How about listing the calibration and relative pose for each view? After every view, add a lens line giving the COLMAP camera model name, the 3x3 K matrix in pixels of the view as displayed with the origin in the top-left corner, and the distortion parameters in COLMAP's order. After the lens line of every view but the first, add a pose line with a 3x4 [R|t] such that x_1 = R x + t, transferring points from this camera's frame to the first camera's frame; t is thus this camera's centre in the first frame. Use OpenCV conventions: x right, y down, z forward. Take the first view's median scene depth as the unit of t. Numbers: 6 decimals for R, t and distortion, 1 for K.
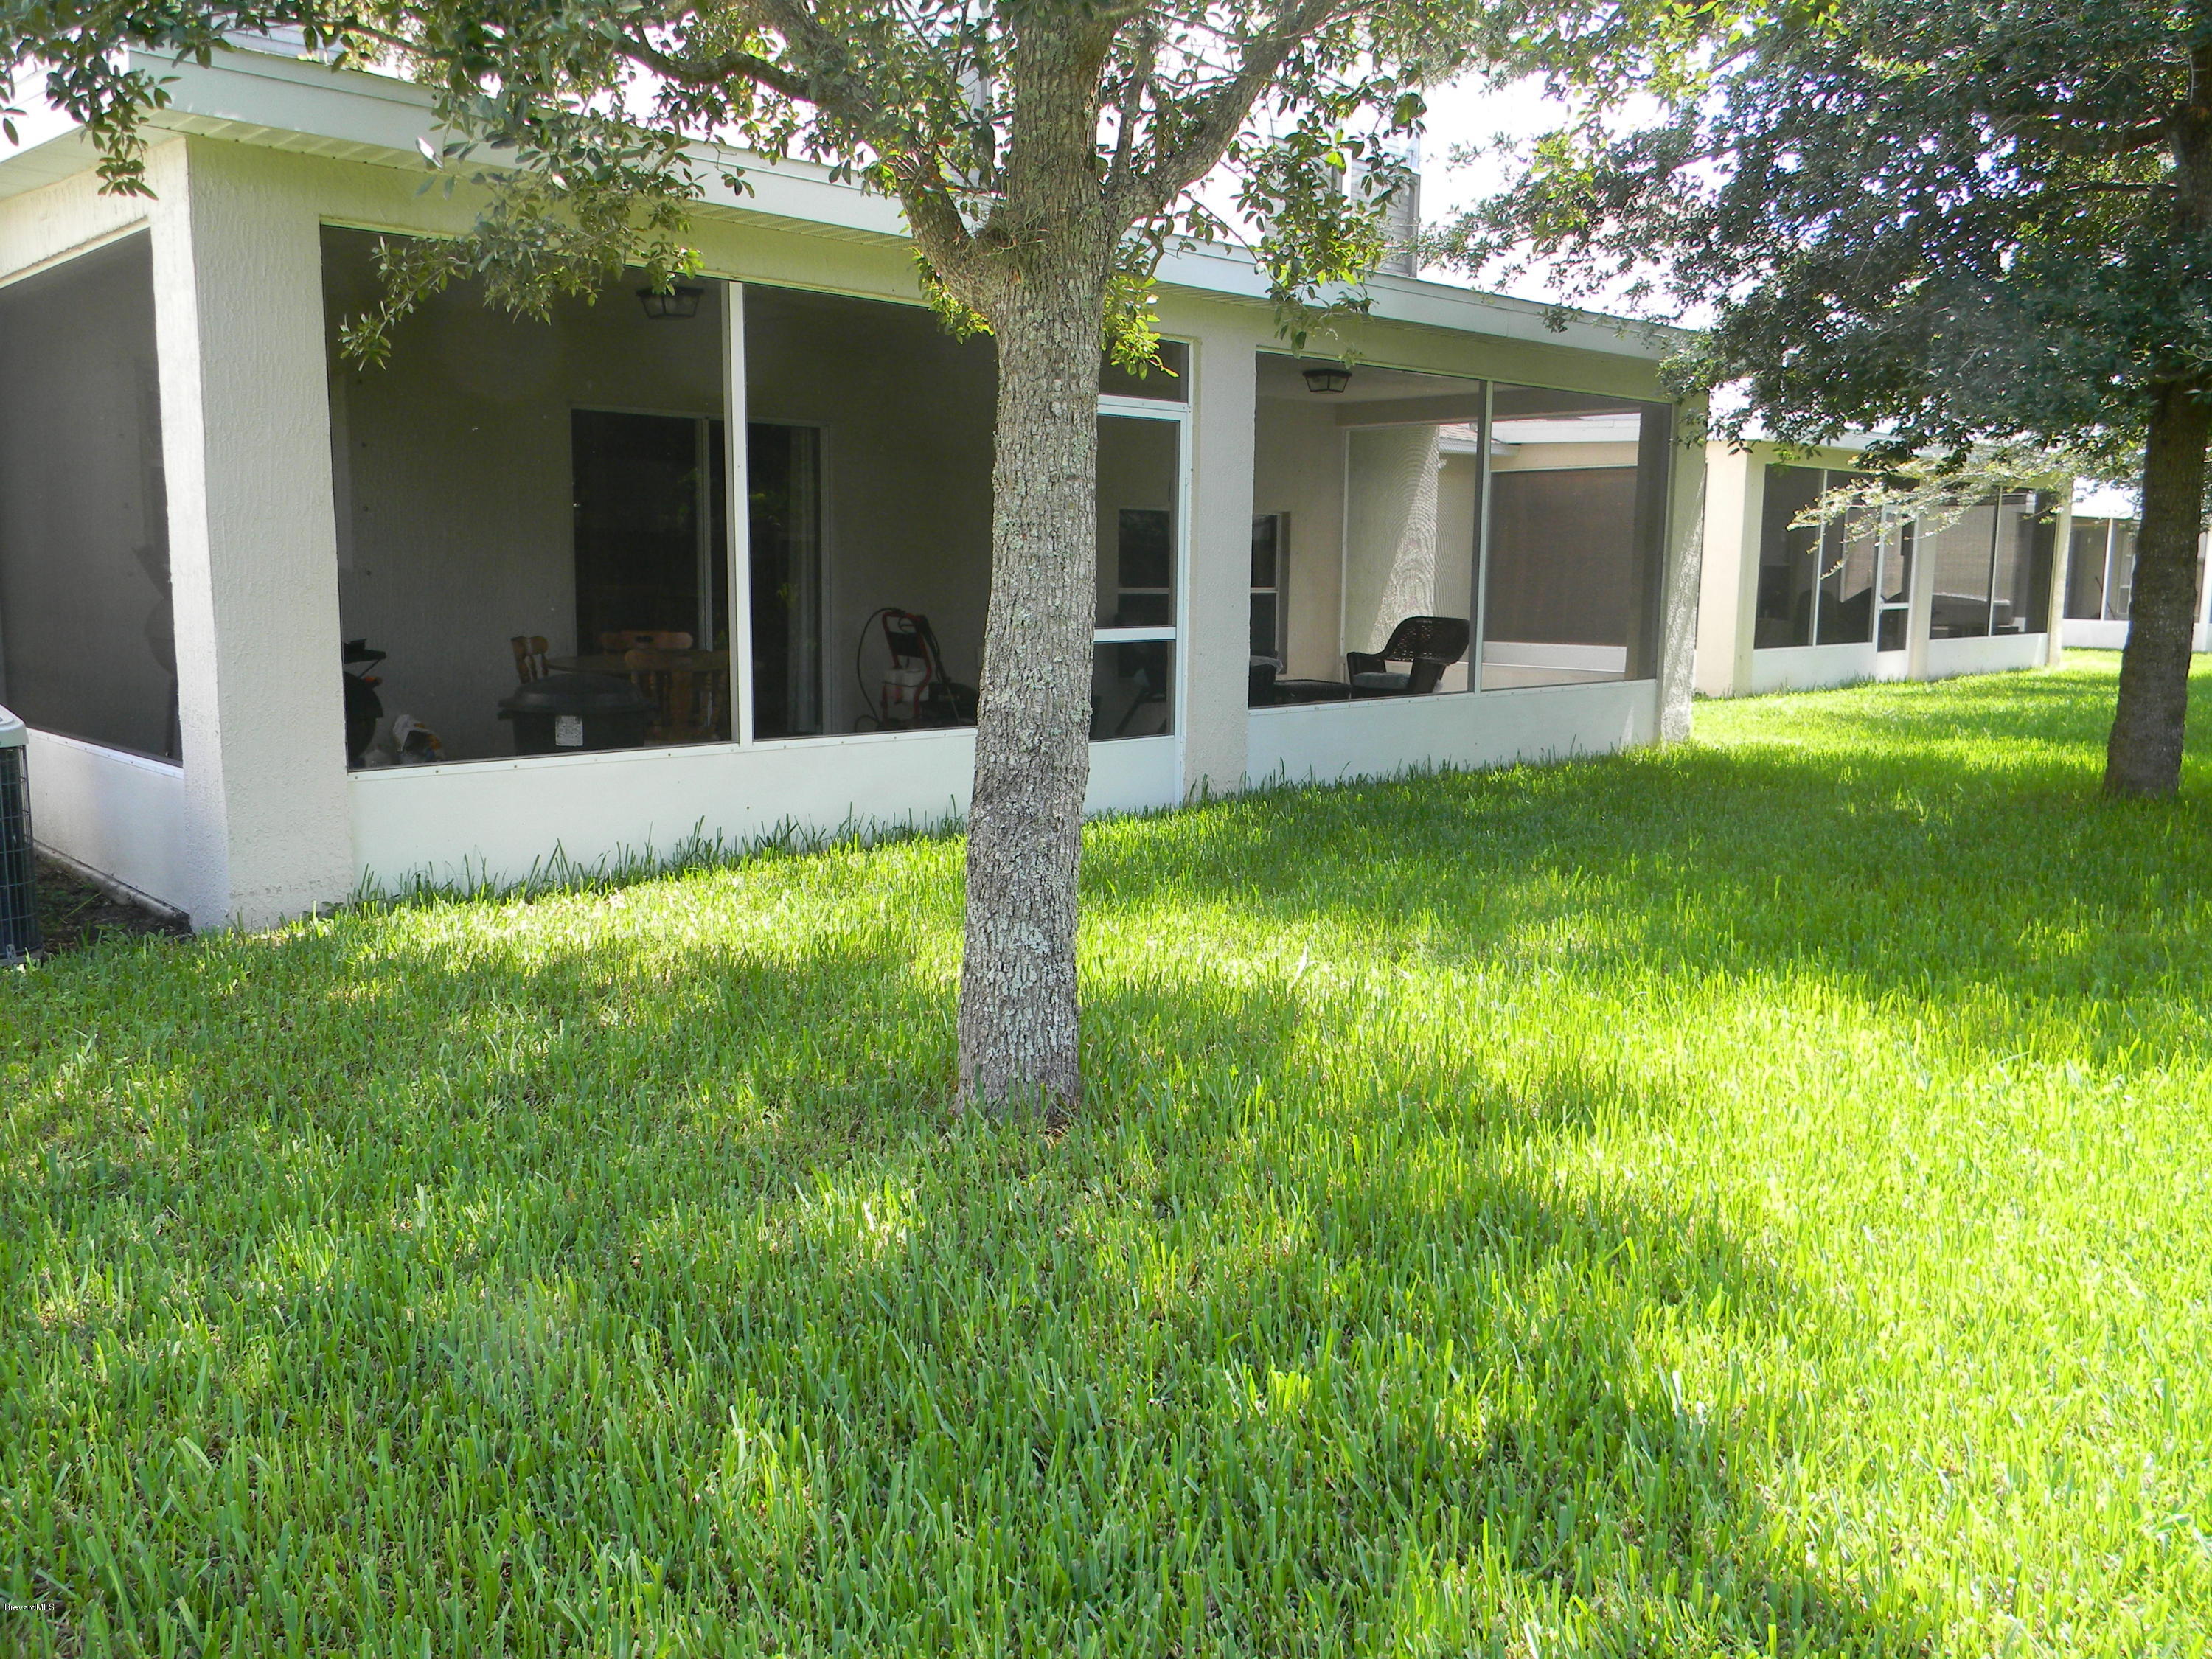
lens RADIAL K [[1774.5, 0, 1076.3], [0, 1774.5, 815.7], [0, 0, 1]] dist [0.012002, -0.015580]
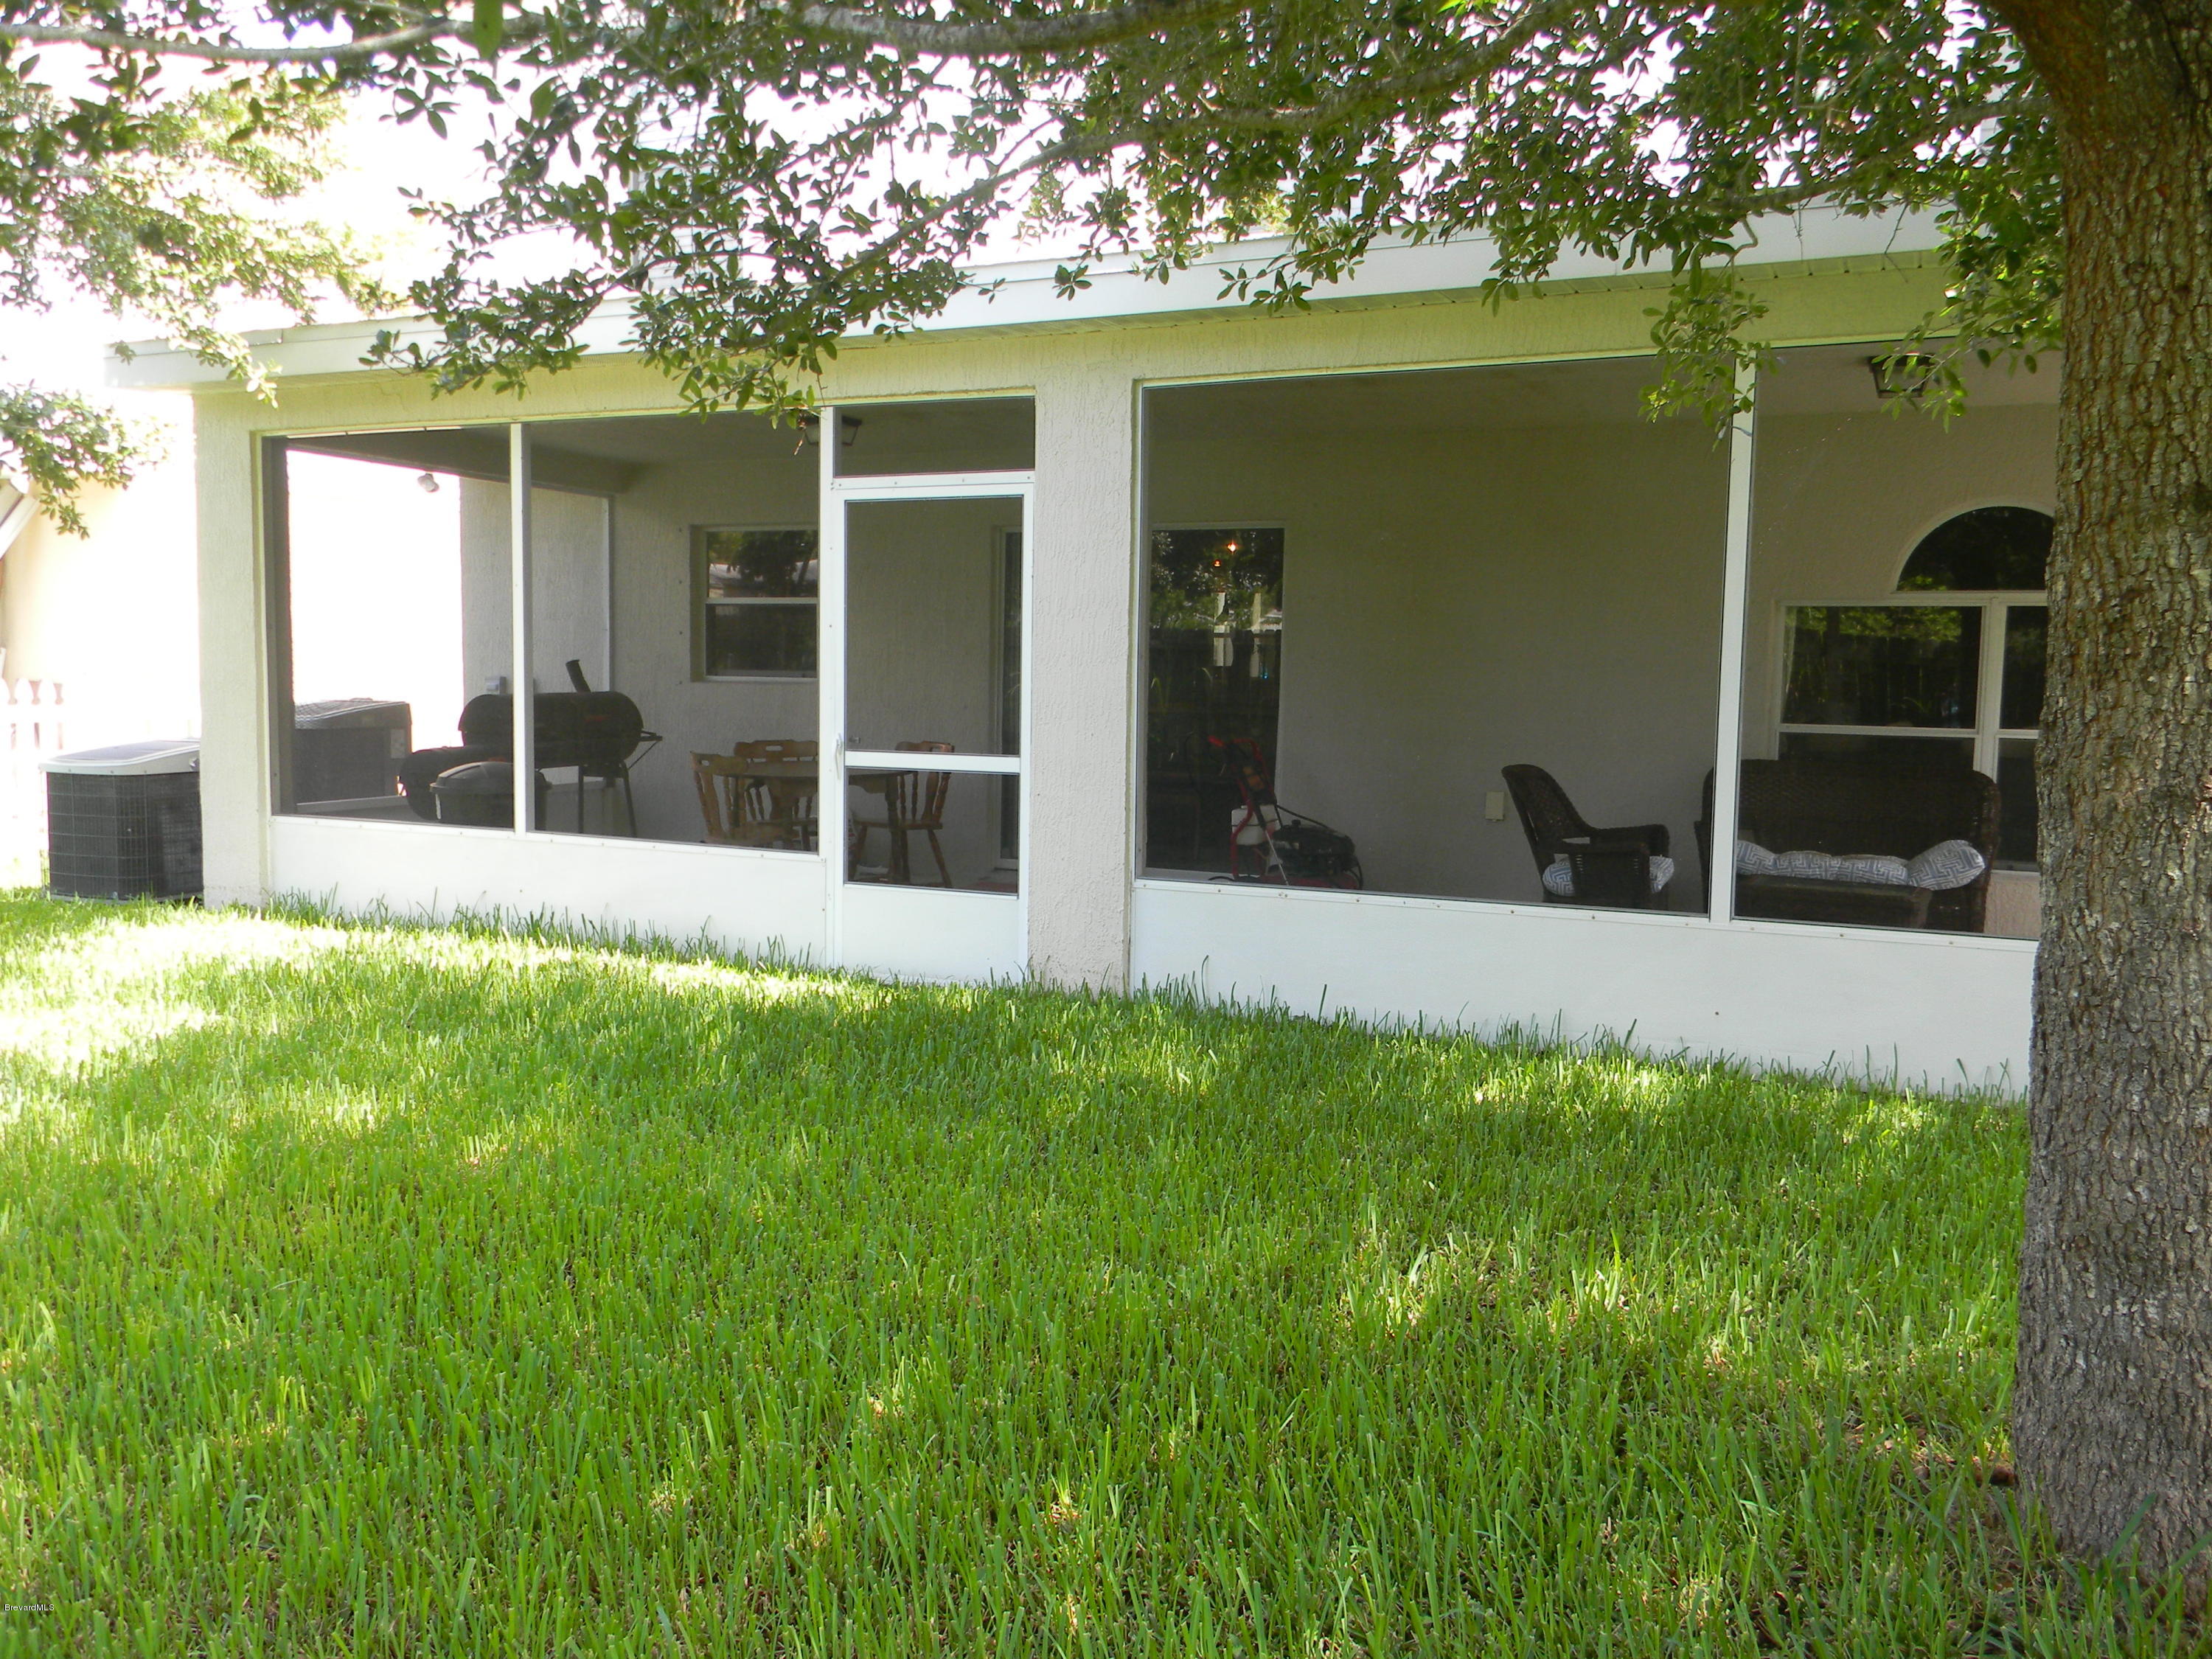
lens RADIAL K [[1774.5, 0, 1076.3], [0, 1774.5, 815.7], [0, 0, 1]] dist [0.012002, -0.015580]
pose [[0.343076, 0.065530, -0.937019, 0.854146], [-0.138564, 0.990180, 0.018514, -0.105562], [0.929031, 0.123485, 0.348787, 0.805892]]
